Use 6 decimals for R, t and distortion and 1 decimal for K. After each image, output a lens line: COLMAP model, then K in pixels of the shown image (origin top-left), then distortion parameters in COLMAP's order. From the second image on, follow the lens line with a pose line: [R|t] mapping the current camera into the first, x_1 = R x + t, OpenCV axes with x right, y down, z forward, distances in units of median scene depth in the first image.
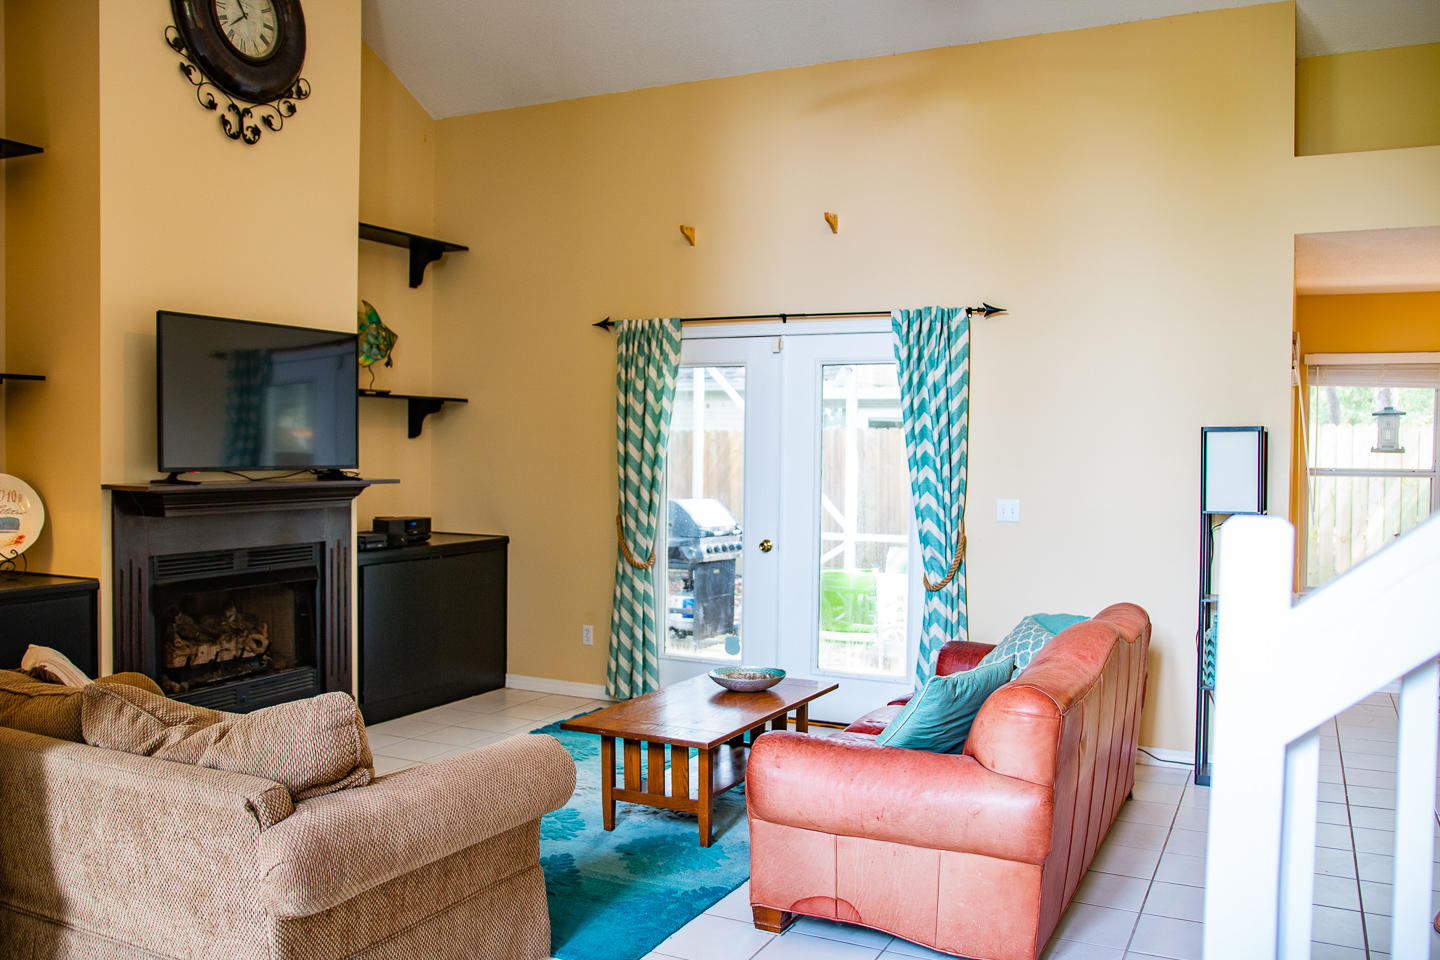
lens RADIAL K [[1196.5, 0, 718.6], [0, 1196.5, 482.5], [0, 0, 1]] dist [-0.086404, 0.084277]
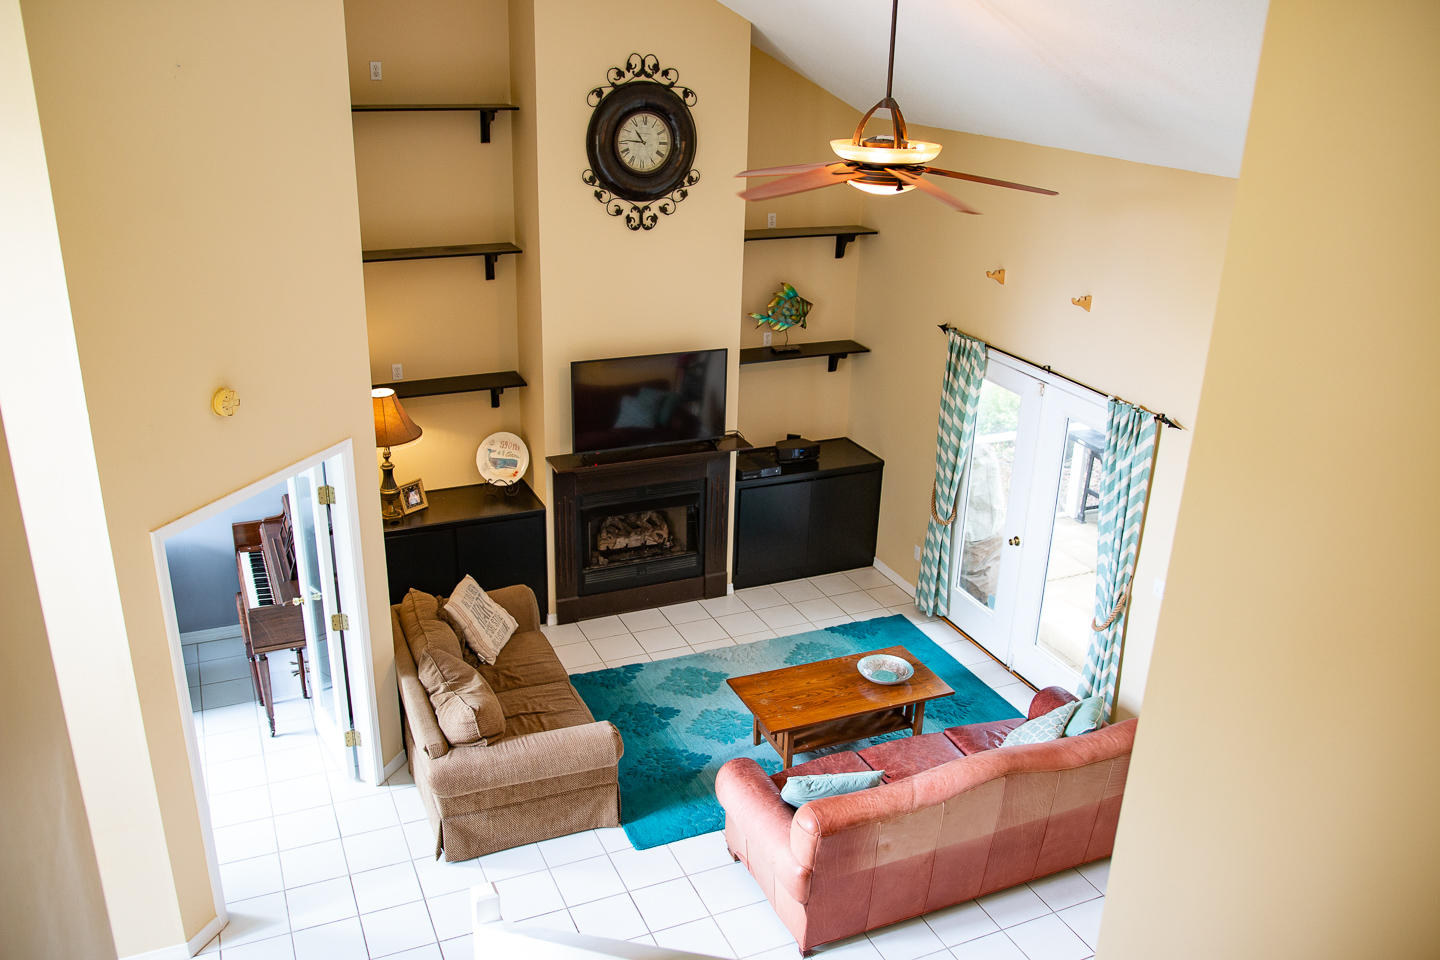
lens RADIAL K [[1196.5, 0, 718.6], [0, 1196.5, 482.5], [0, 0, 1]] dist [-0.086404, 0.084277]
pose [[0.770136, 0.241966, -0.590206, 0.609932], [-0.038494, 0.941205, 0.335636, -0.481566], [0.636717, -0.235766, 0.734170, -0.108817]]
